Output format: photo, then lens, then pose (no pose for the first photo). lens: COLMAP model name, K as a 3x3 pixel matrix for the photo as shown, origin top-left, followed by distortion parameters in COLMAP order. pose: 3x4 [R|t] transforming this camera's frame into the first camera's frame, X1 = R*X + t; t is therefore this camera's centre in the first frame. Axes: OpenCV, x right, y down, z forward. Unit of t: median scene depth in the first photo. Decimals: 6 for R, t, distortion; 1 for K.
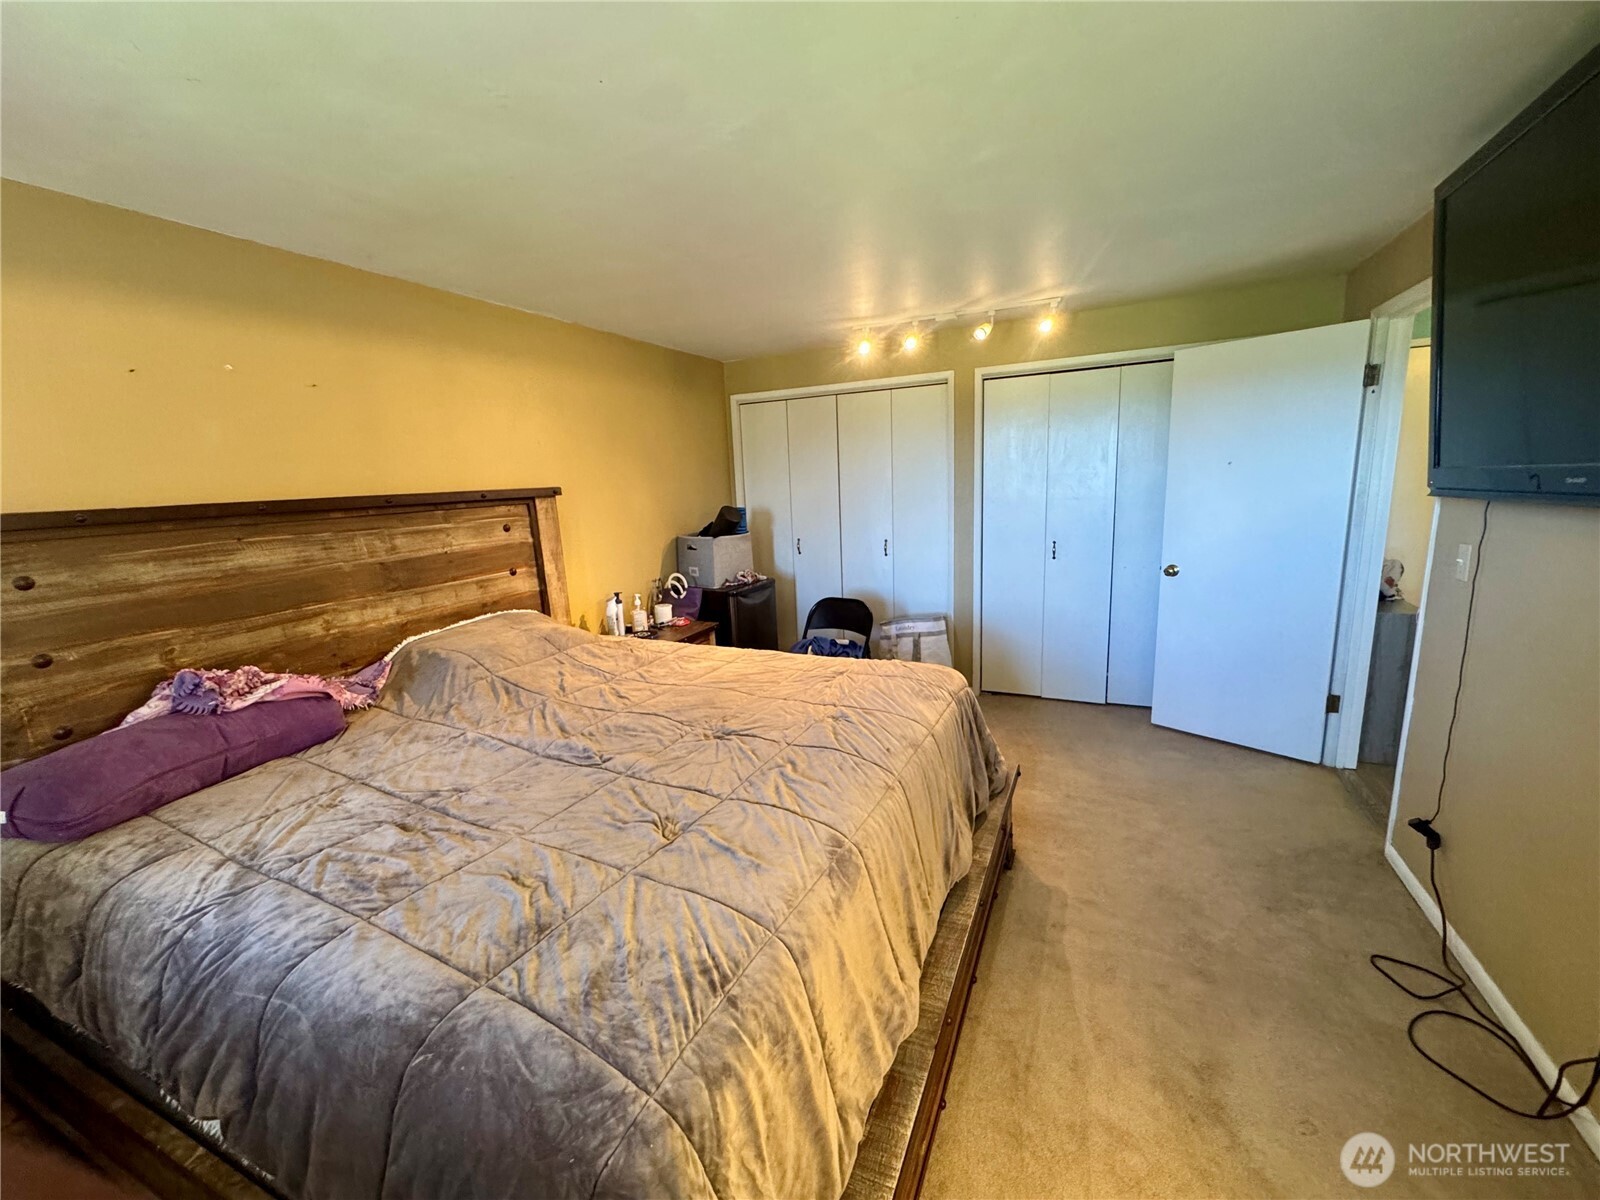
lens RADIAL K [[640.4, 0, 802.1], [0, 640.4, 599.4], [0, 0, 1]] dist [-0.001687, -0.000615]
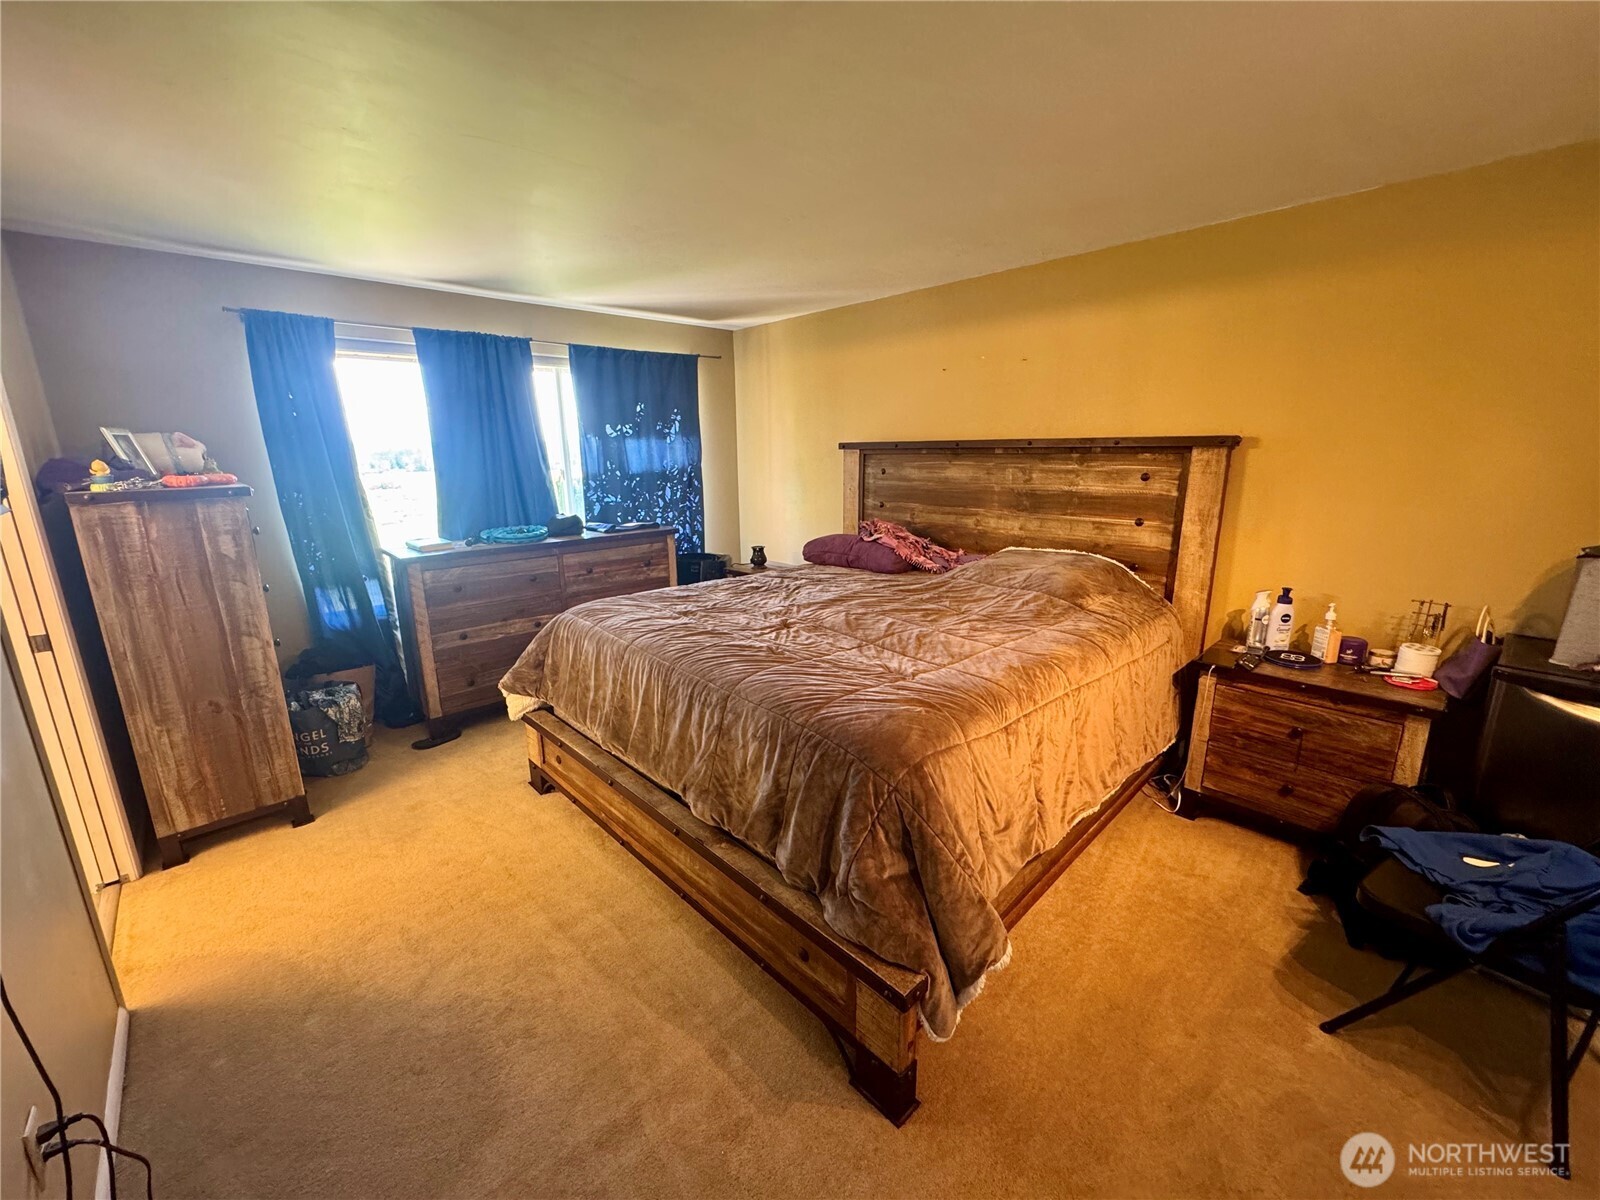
lens RADIAL K [[640.4, 0, 801.4], [0, 640.4, 599.4], [0, 0, 1]] dist [-0.001687, -0.000615]
pose [[-0.369917, 0.259012, -0.892230, 0.679843], [-0.151656, 0.930637, 0.333038, -0.191055], [0.916604, 0.258509, -0.304977, 0.902236]]
